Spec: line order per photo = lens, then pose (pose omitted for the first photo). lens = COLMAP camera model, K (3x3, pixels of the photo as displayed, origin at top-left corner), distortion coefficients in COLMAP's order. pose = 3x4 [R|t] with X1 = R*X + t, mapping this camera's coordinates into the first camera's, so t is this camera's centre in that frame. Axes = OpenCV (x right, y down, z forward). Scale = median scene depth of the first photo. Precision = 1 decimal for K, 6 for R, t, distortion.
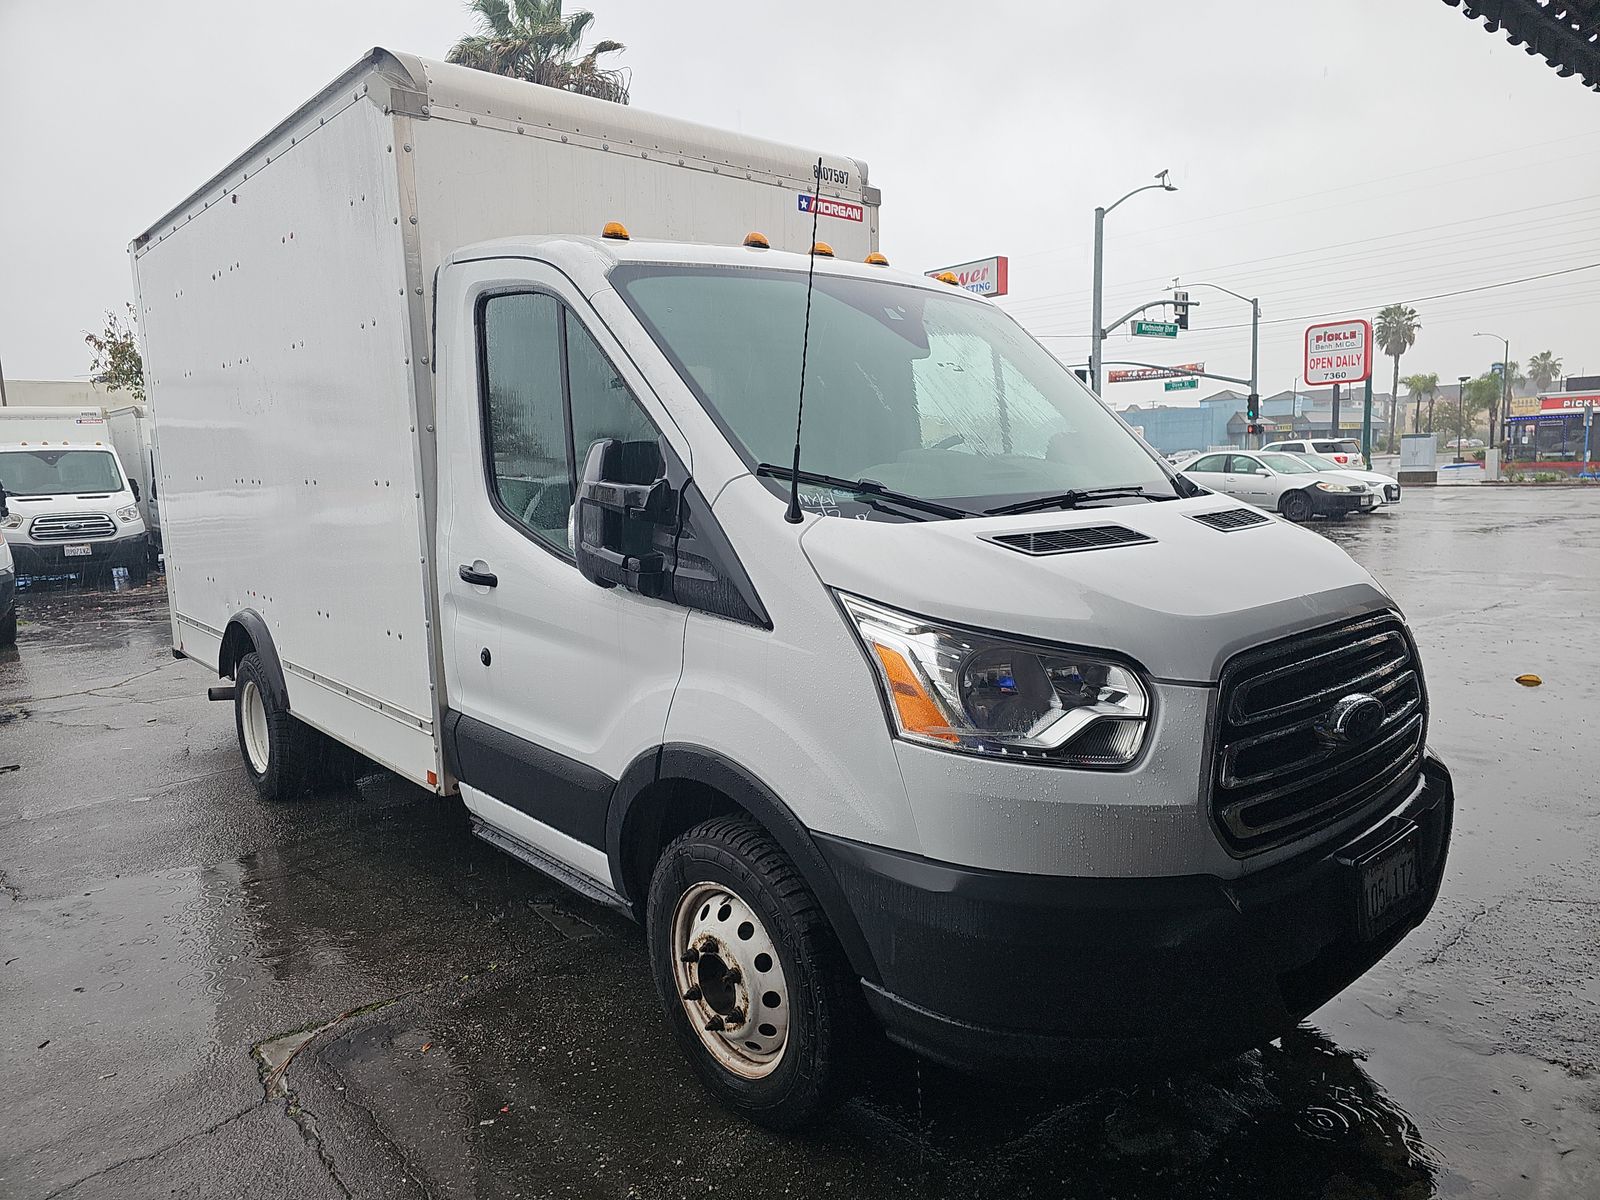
lens RADIAL K [[1052.8, 0, 800.9], [0, 1052.8, 600.6], [0, 0, 1]] dist [0.037983, -0.028938]
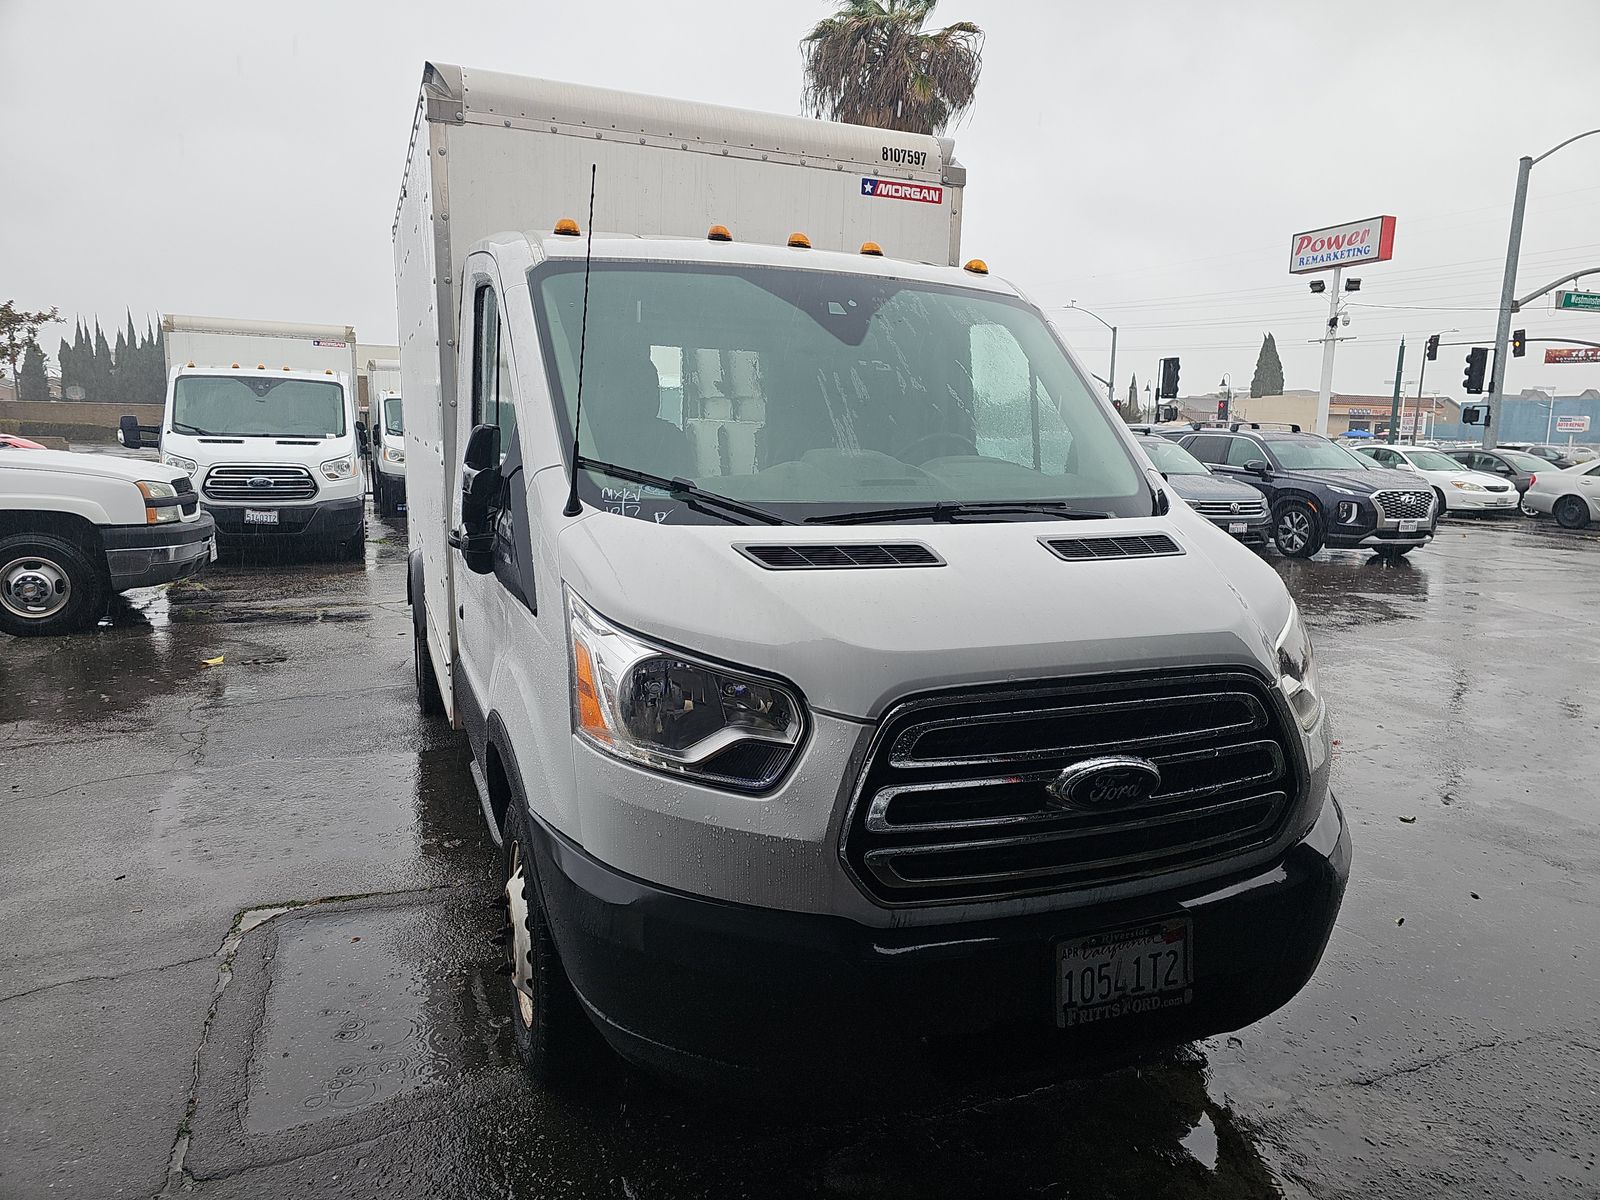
lens RADIAL K [[1052.8, 0, 800.6], [0, 1052.8, 600.6], [0, 0, 1]] dist [0.037983, -0.028938]
pose [[0.943679, 0.102364, -0.314629, 0.293839], [-0.092467, 0.994640, 0.046264, -0.032252], [0.317679, -0.014565, 0.948086, 0.040046]]
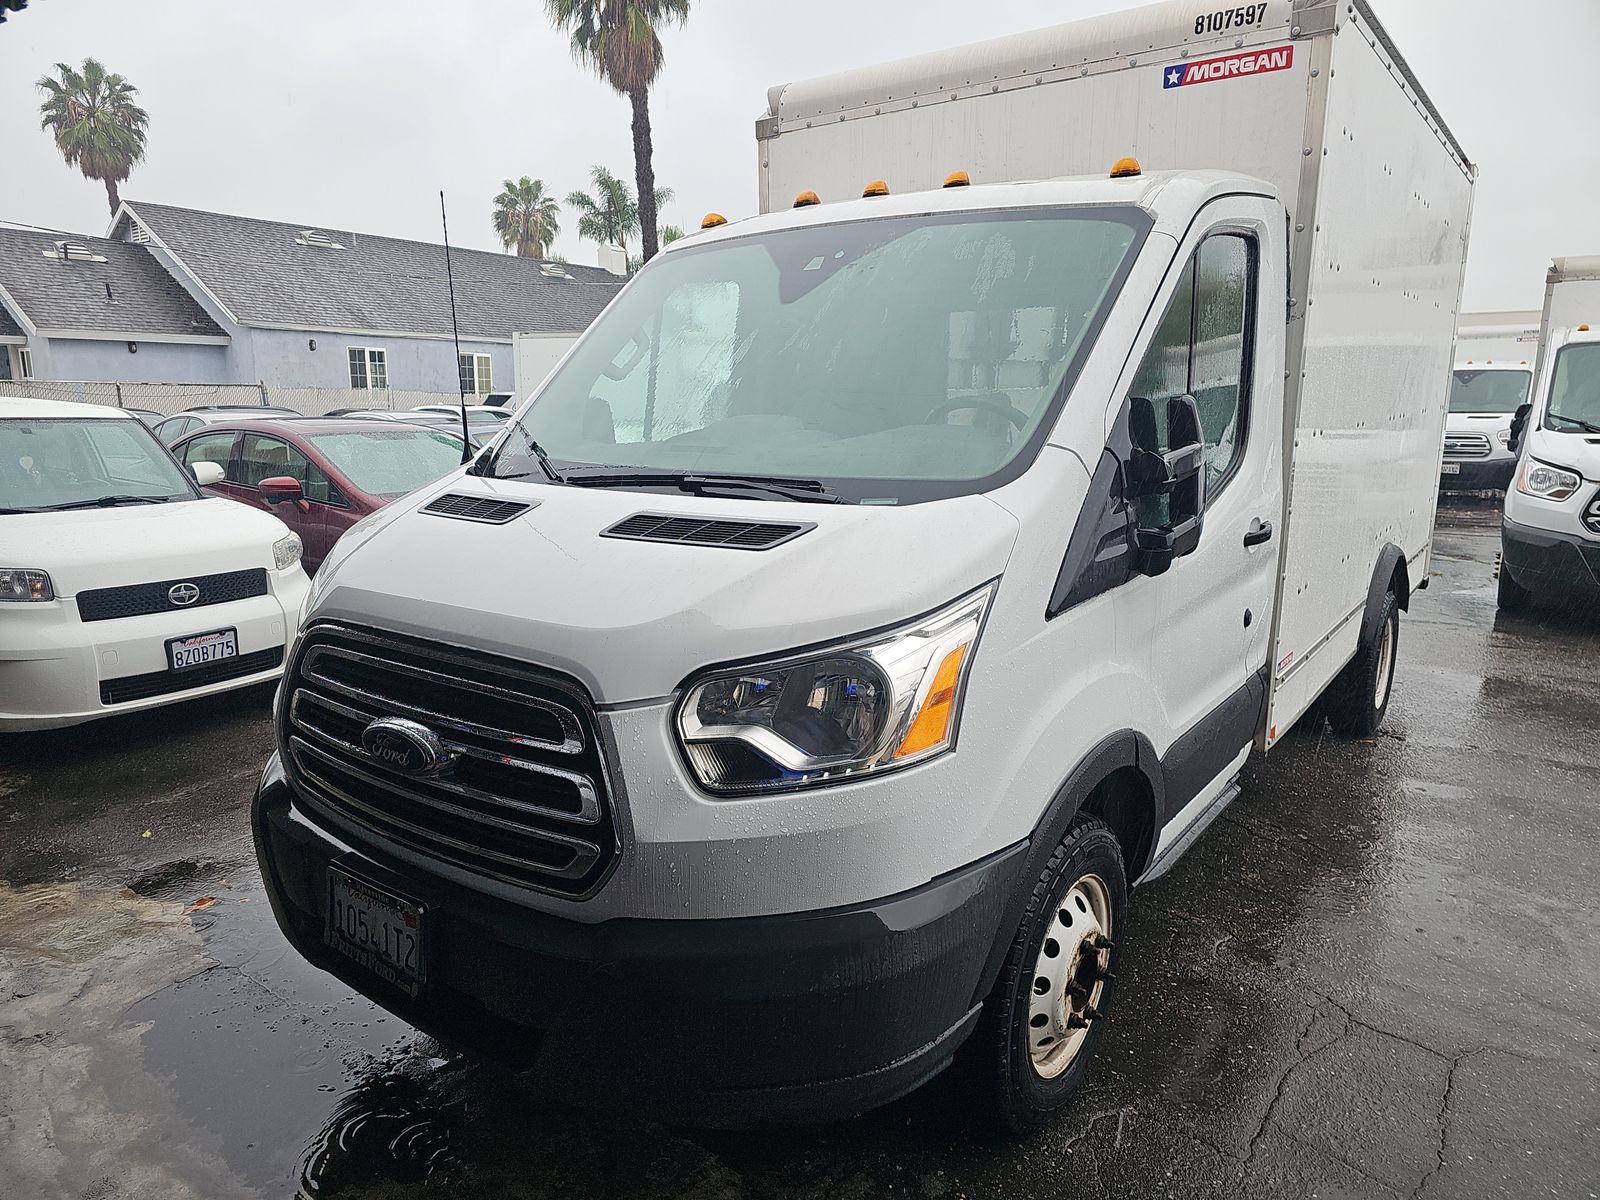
lens RADIAL K [[1052.8, 0, 794.1], [0, 1052.8, 610.6], [0, 0, 1]] dist [0.037983, -0.028938]
pose [[0.200694, 0.223576, -0.953801, 0.763689], [-0.135593, 0.970578, 0.198978, -0.119172], [0.970225, 0.089395, 0.225104, 0.600351]]
